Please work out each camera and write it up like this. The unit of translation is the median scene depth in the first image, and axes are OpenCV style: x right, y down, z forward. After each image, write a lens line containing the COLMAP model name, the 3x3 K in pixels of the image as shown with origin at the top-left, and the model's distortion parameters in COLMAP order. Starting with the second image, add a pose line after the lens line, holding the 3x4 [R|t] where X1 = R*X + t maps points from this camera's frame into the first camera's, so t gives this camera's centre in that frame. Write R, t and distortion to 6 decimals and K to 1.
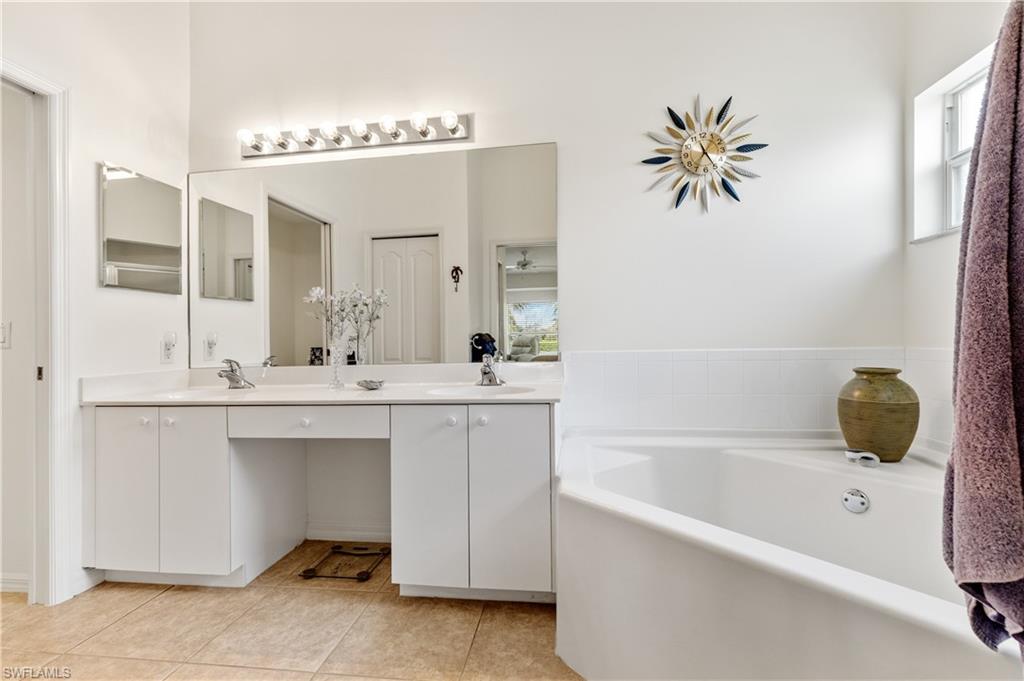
lens RADIAL K [[460.1, 0, 515.0], [0, 460.1, 338.8], [0, 0, 1]] dist [-0.004492, 0.000773]
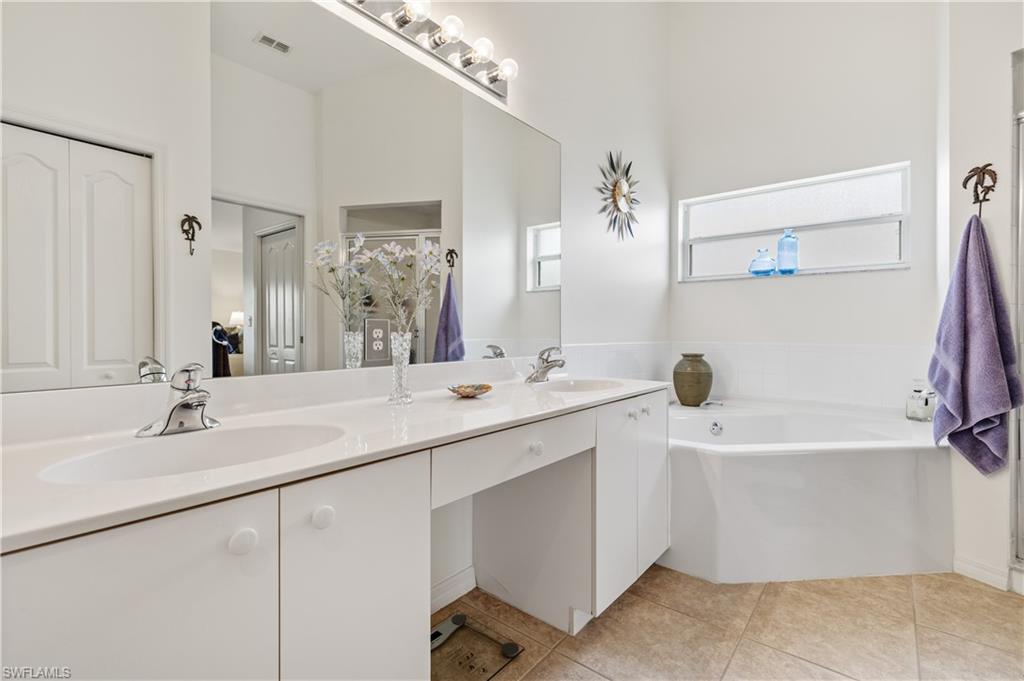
lens RADIAL K [[460.1, 0, 512.8], [0, 460.1, 335.5], [0, 0, 1]] dist [-0.004492, 0.000773]
pose [[0.521221, 0.017166, 0.853249, -1.077189], [-0.014385, 0.999832, -0.011327, 0.025933], [-0.853301, -0.006370, 0.521380, 0.694351]]
